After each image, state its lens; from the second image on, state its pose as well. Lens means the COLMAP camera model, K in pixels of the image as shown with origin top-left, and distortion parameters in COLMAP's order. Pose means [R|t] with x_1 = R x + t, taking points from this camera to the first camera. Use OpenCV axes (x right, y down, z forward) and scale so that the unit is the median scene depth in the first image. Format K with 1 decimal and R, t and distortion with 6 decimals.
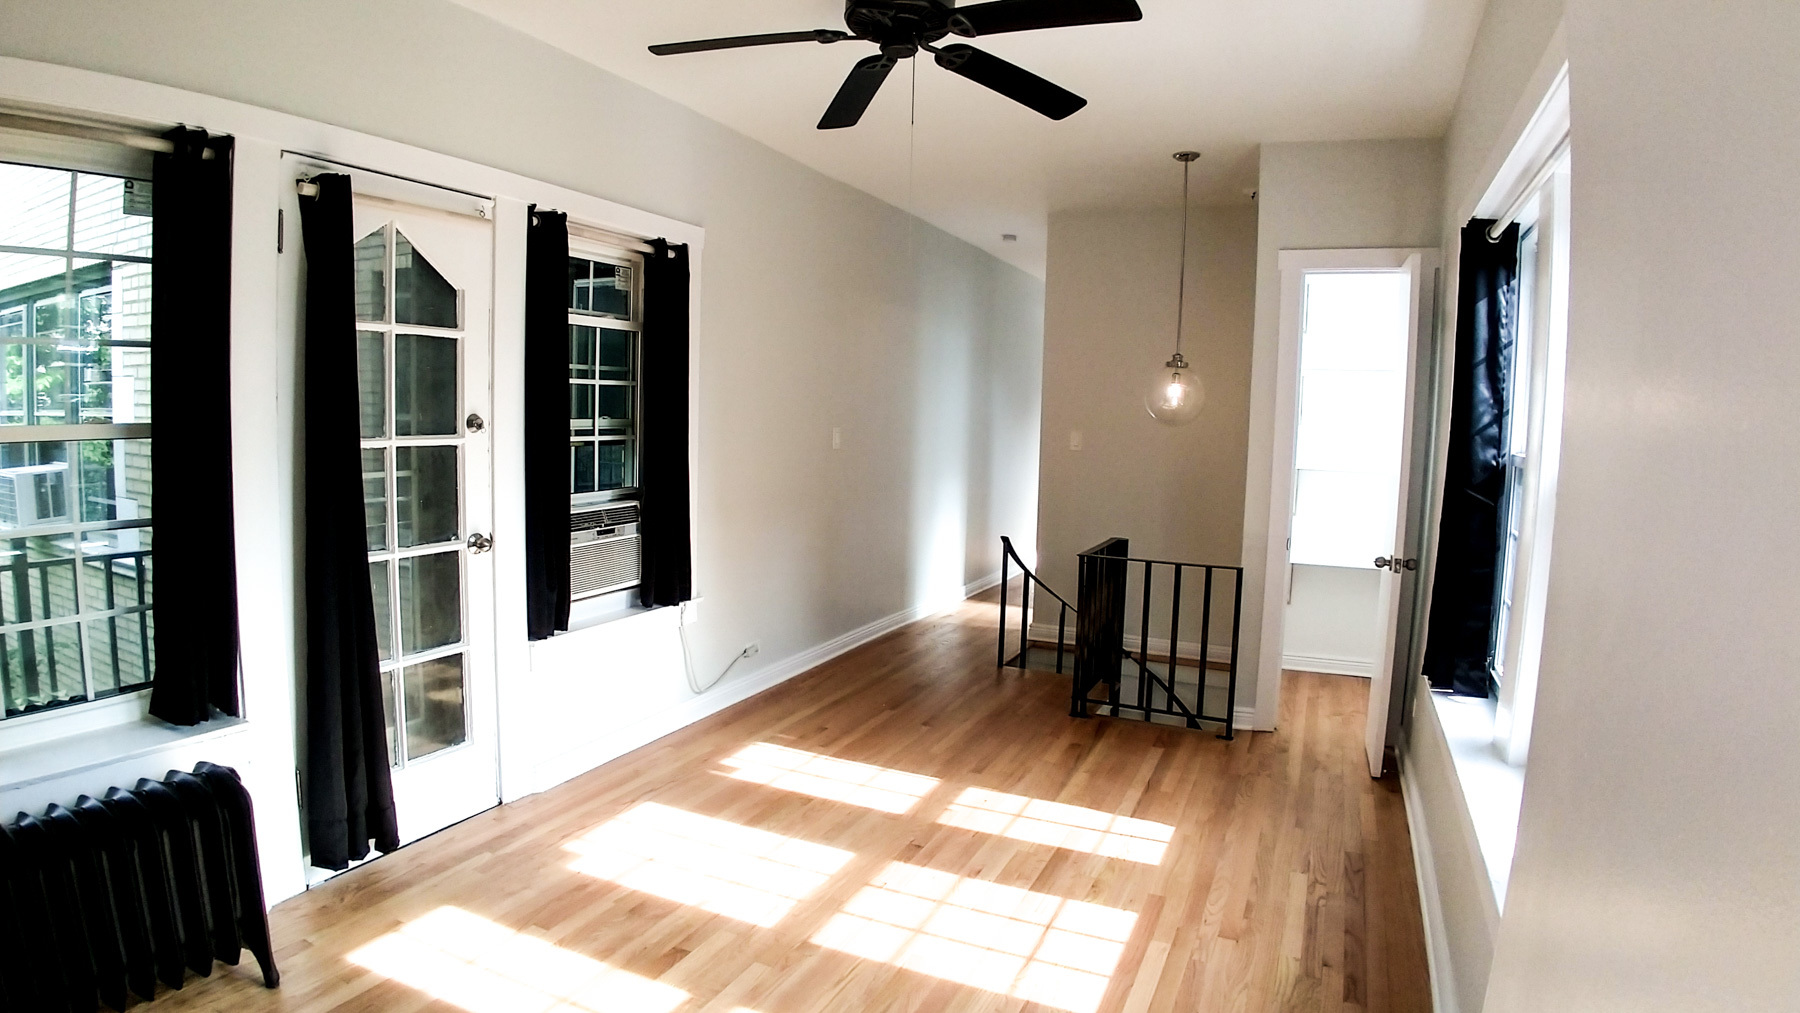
lens RADIAL K [[953.3, 0, 889.4], [0, 953.3, 508.7], [0, 0, 1]] dist [-0.105138, -0.011791]
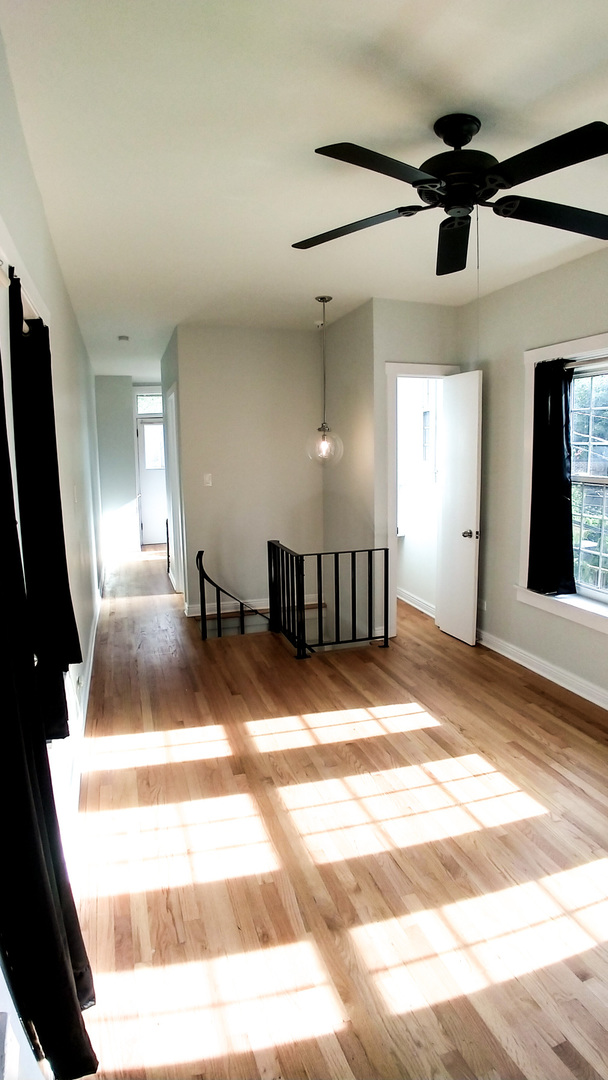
lens RADIAL K [[572.0, 0, 304.8], [0, 572.0, 536.7], [0, 0, 1]] dist [-0.105138, -0.011791]
pose [[0.724785, -0.145608, 0.673412, -0.486191], [0.106850, 0.989342, 0.098919, -0.086373], [-0.680639, 0.000260, 0.732619, 0.370685]]
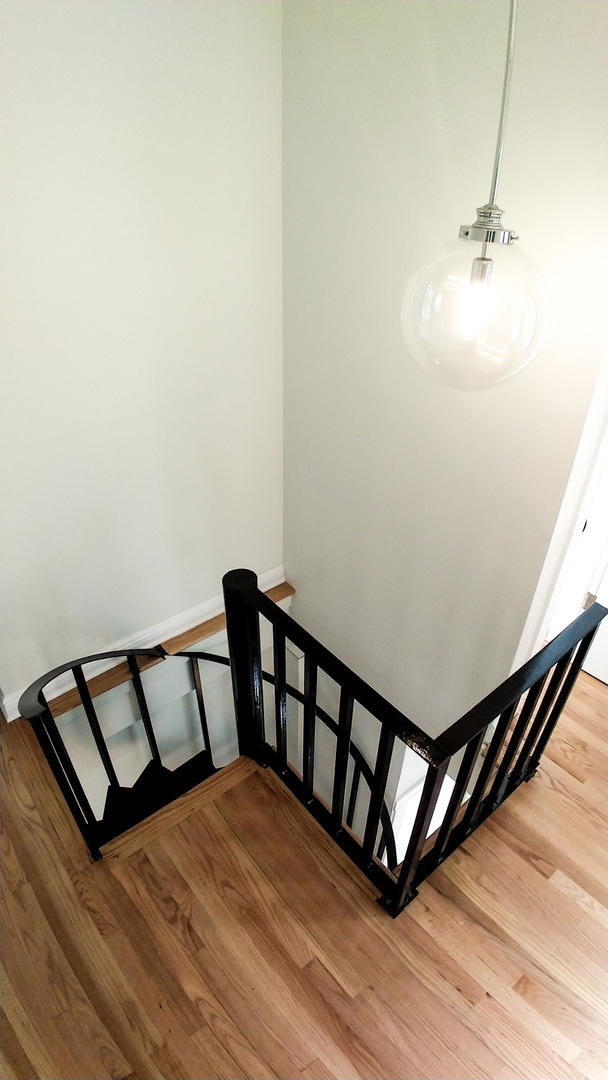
lens RADIAL K [[569.6, 0, 309.8], [0, 569.6, 535.4], [0, 0, 1]] dist [-0.105060, -0.010807]
pose [[0.419918, -0.516624, 0.746169, 0.045785], [0.076188, 0.839333, 0.538252, -0.212687], [-0.904358, -0.169173, 0.391812, 1.156491]]
